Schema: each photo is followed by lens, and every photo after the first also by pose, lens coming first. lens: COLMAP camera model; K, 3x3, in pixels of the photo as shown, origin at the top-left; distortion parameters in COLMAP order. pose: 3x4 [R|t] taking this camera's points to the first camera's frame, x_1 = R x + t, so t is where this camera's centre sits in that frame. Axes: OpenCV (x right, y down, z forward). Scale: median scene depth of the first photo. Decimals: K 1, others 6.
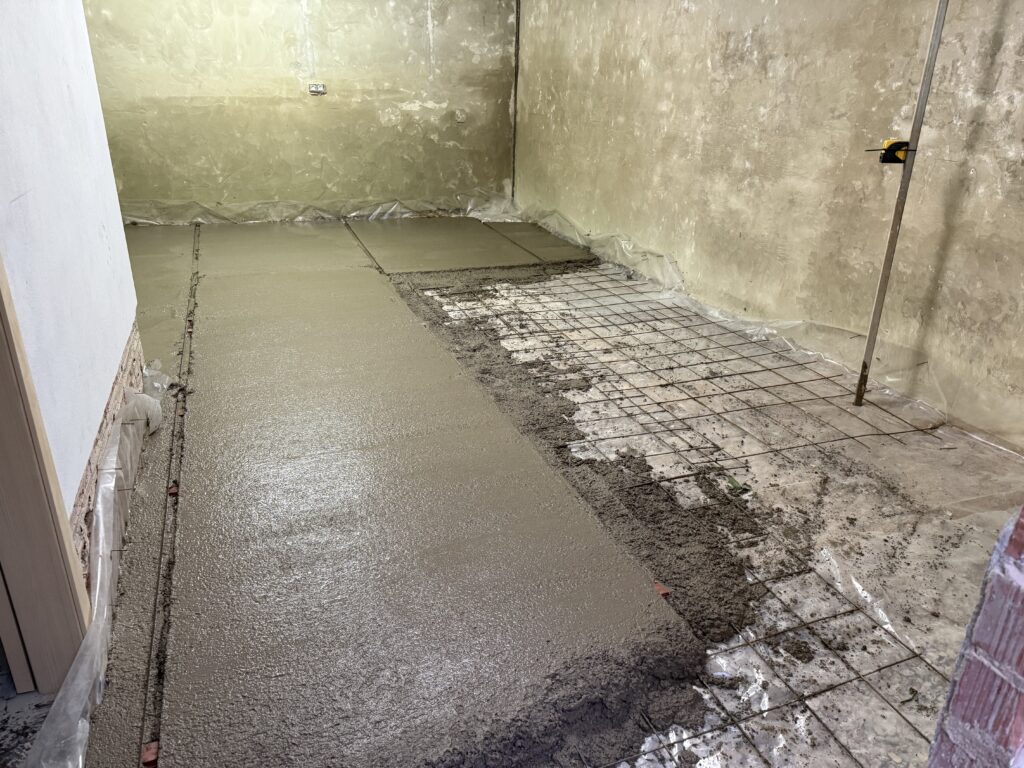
lens RADIAL K [[716.0, 0, 516.0], [0, 716.0, 388.4], [0, 0, 1]] dist [0.041776, -0.044234]
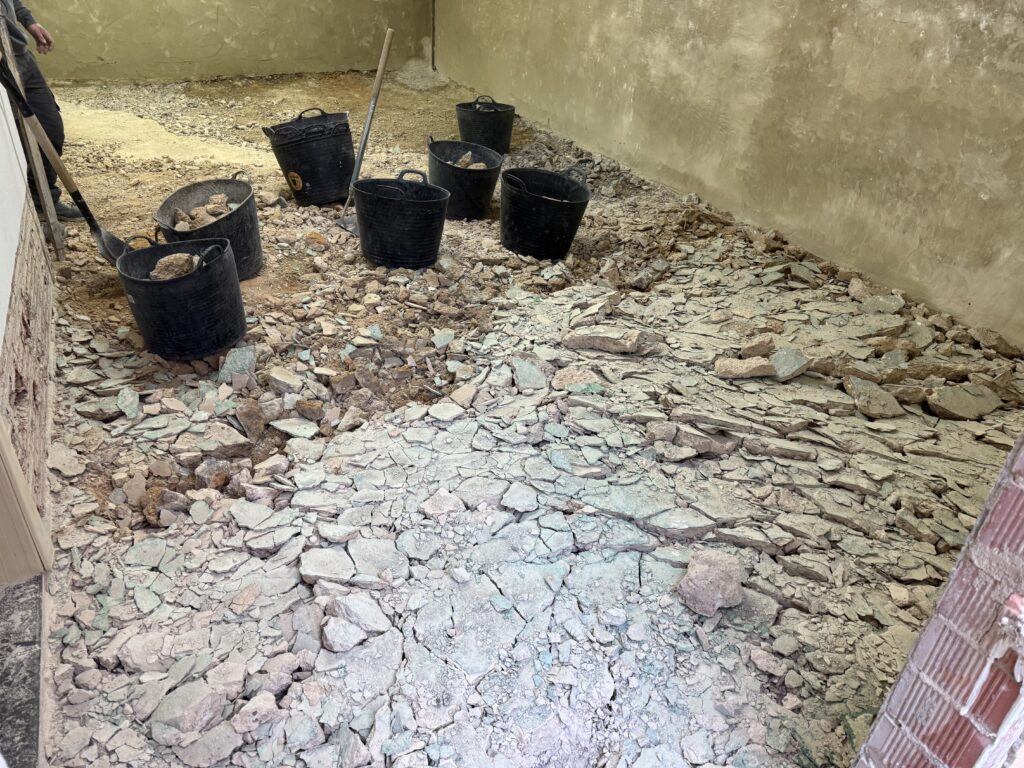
lens RADIAL K [[716.0, 0, 513.4], [0, 716.0, 389.1], [0, 0, 1]] dist [0.041776, -0.044234]
pose [[0.993203, -0.025539, 0.113557, -0.021784], [0.007324, 0.987409, 0.158016, 0.008427], [-0.116163, -0.156111, 0.980885, 0.011879]]
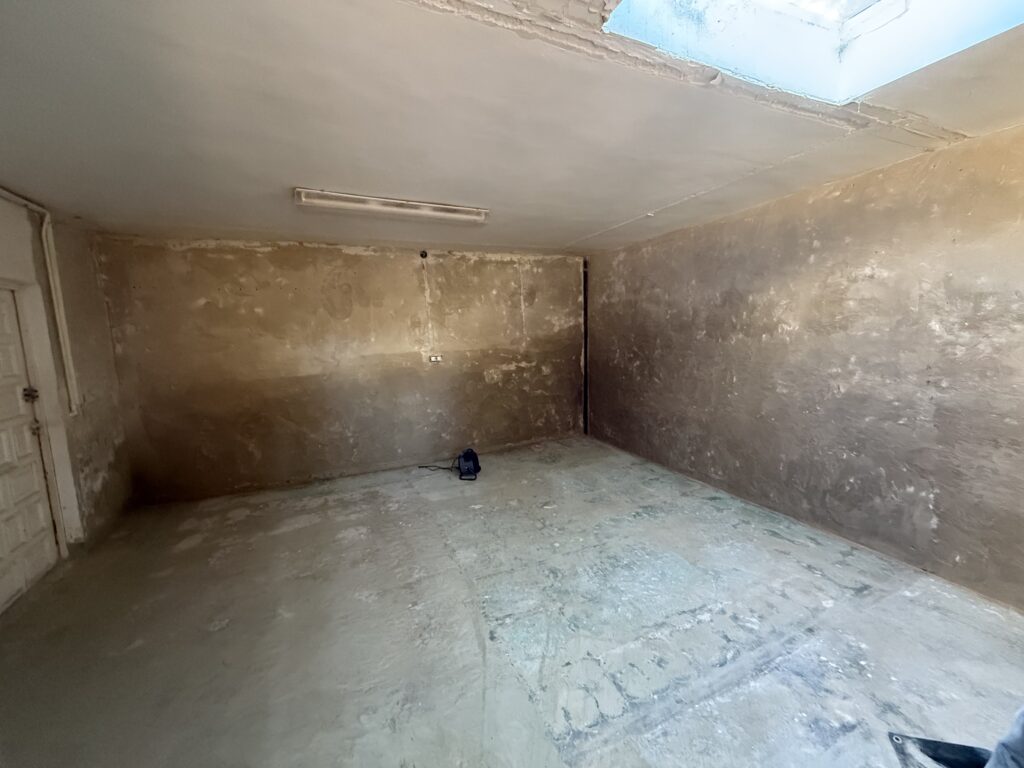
lens RADIAL K [[401.9, 0, 511.2], [0, 401.9, 388.3], [0, 0, 1]] dist [-0.000269, 0.000136]
pose [[0.996572, -0.061582, 0.055251, -0.205713], [0.073867, 0.963066, -0.258937, -0.201436], [-0.037265, 0.262130, 0.964313, 0.393698]]
